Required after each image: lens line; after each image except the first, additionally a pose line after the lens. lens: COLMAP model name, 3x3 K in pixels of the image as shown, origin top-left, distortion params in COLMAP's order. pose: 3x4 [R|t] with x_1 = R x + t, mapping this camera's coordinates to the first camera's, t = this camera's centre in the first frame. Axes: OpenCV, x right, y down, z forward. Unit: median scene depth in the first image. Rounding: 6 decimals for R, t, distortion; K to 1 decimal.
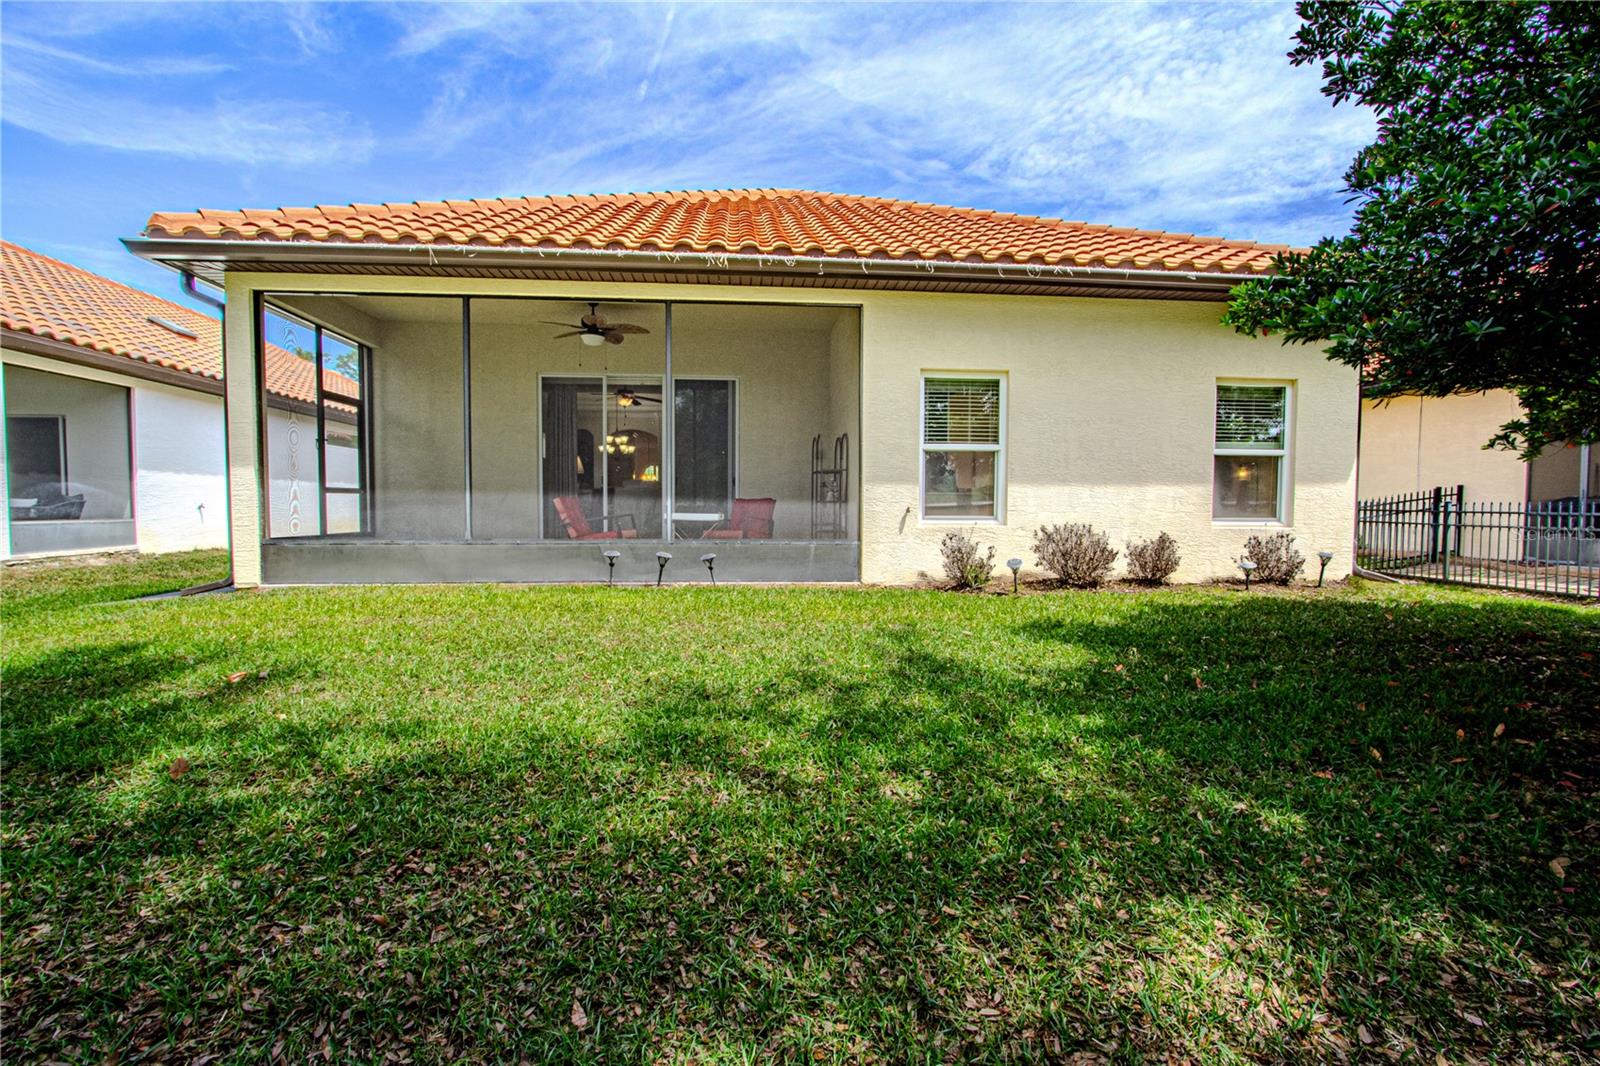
lens RADIAL K [[725.0, 0, 795.7], [0, 725.0, 543.5], [0, 0, 1]] dist [0.003399, -0.001110]
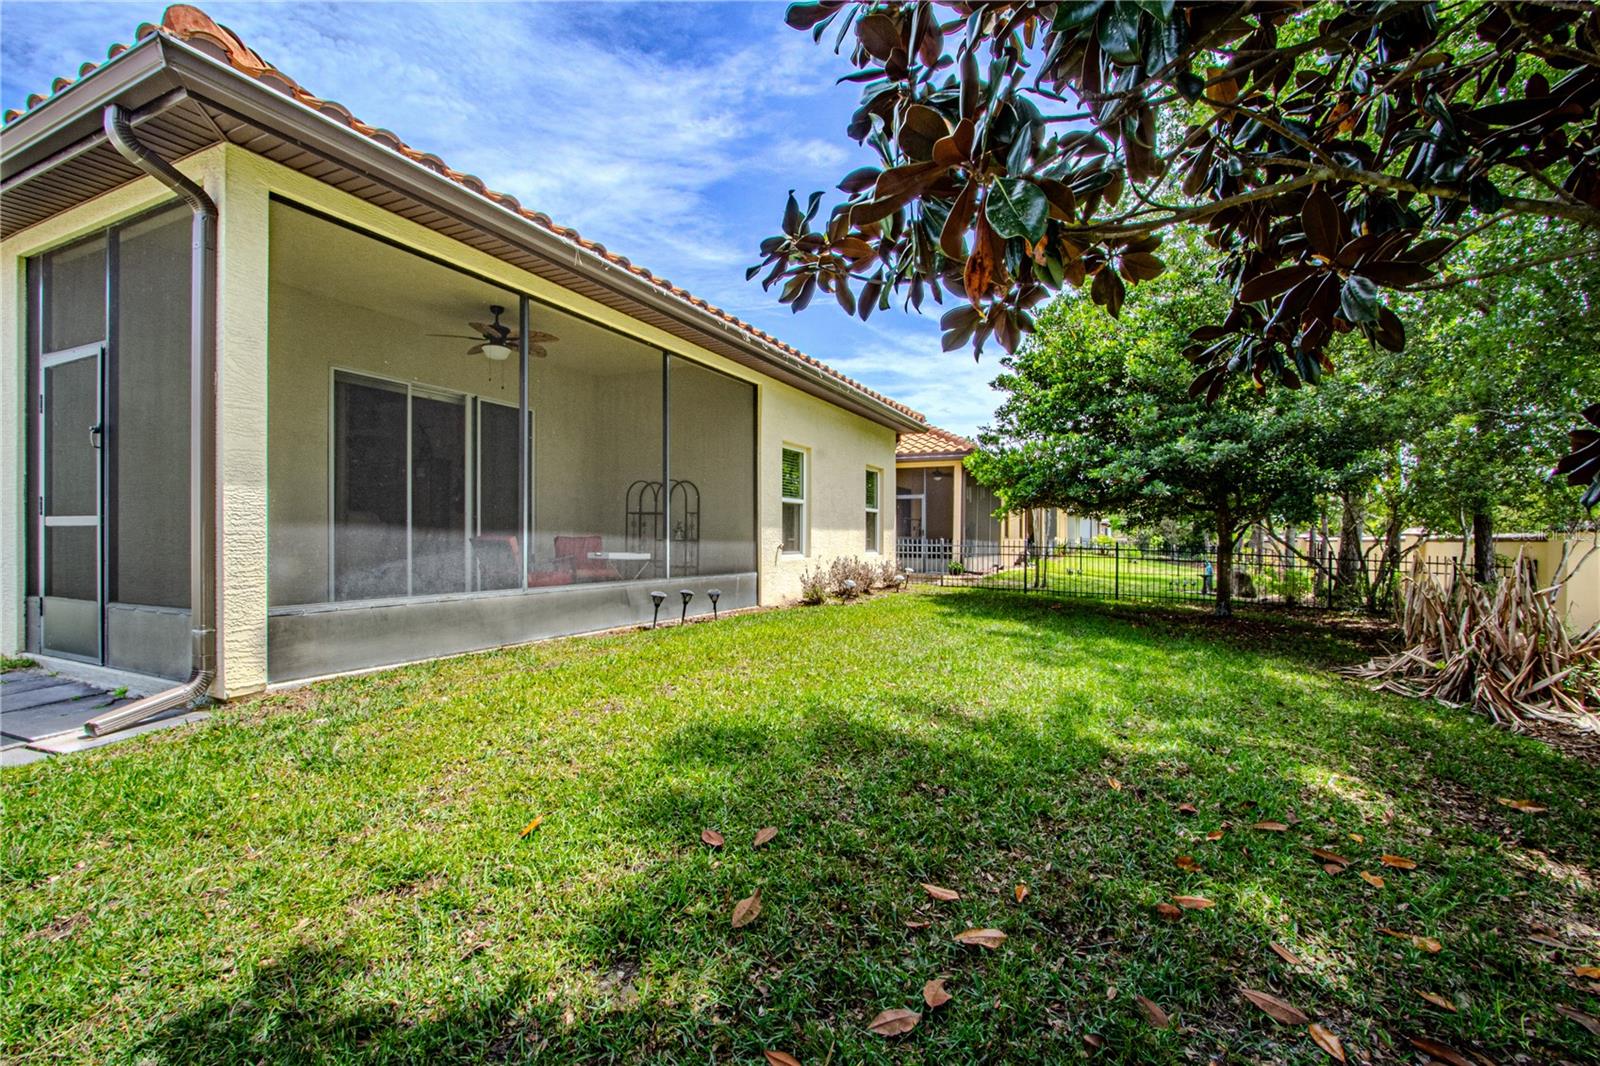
lens RADIAL K [[725.0, 0, 795.7], [0, 725.0, 543.5], [0, 0, 1]] dist [0.003399, -0.001110]
pose [[0.528606, -0.005551, 0.848849, -0.901961], [0.037062, 0.999176, -0.016545, -0.029874], [-0.848058, 0.040205, 0.528377, 0.280733]]
